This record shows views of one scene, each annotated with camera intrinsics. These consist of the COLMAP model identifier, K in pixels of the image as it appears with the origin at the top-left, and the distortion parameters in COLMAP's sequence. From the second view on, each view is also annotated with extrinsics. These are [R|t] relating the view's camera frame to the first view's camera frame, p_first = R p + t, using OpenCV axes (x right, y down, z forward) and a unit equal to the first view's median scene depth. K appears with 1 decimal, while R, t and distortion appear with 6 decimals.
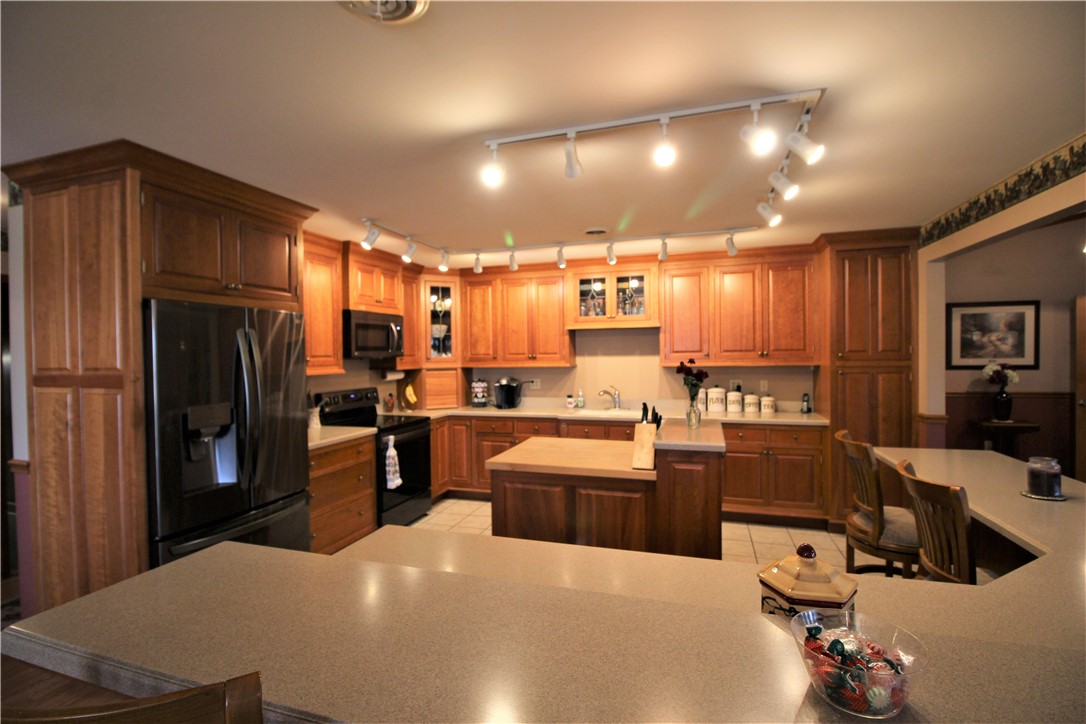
lens RADIAL K [[503.0, 0, 538.2], [0, 503.0, 361.3], [0, 0, 1]] dist [-0.000045, -0.013904]
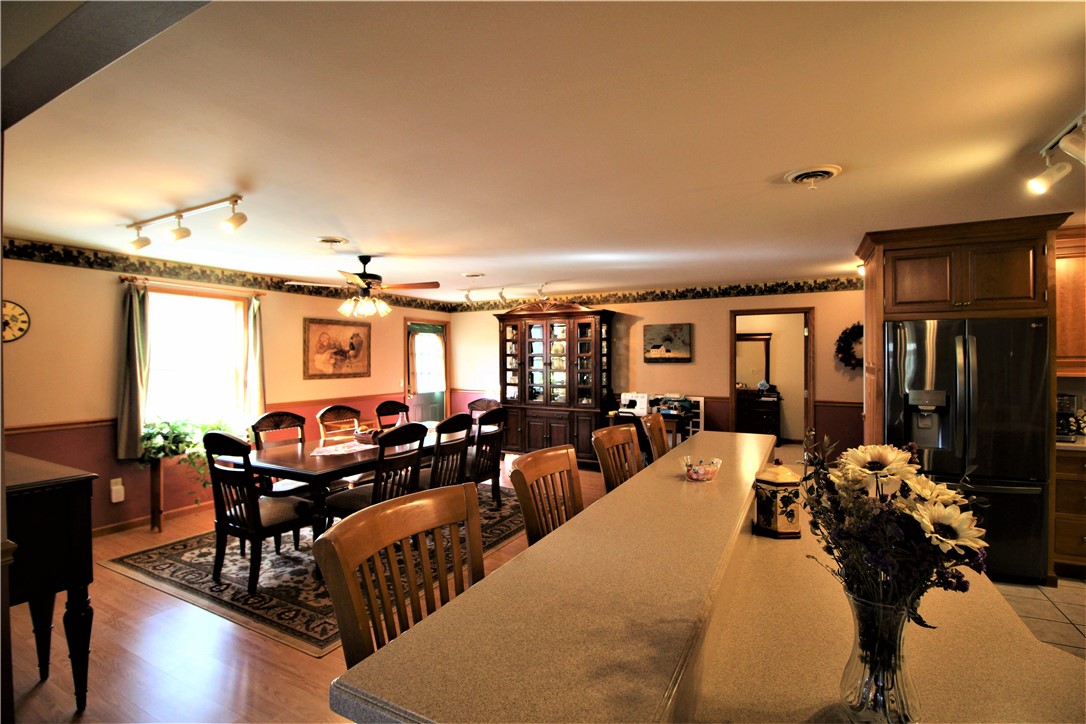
lens RADIAL K [[503.0, 0, 538.2], [0, 503.0, 361.3], [0, 0, 1]] dist [-0.000045, -0.013904]
pose [[-0.179452, 0.020067, -0.983562, 0.477115], [-0.008124, 0.999728, 0.021879, -0.009445], [0.983733, 0.011916, -0.179240, 0.077008]]
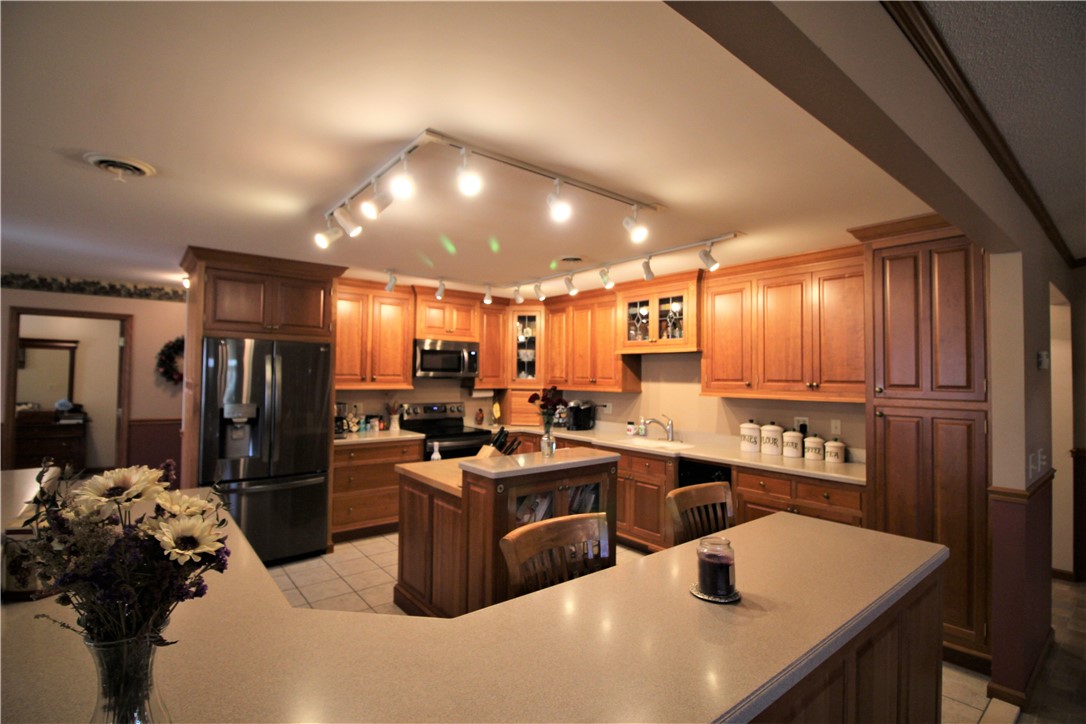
lens RADIAL K [[503.0, 0, 538.2], [0, 503.0, 361.3], [0, 0, 1]] dist [-0.000045, -0.013904]
pose [[0.835704, 0.008389, -0.549115, 0.484083], [-0.032819, 0.998859, -0.034688, -0.010515], [0.548198, 0.047011, 0.835026, 0.097003]]
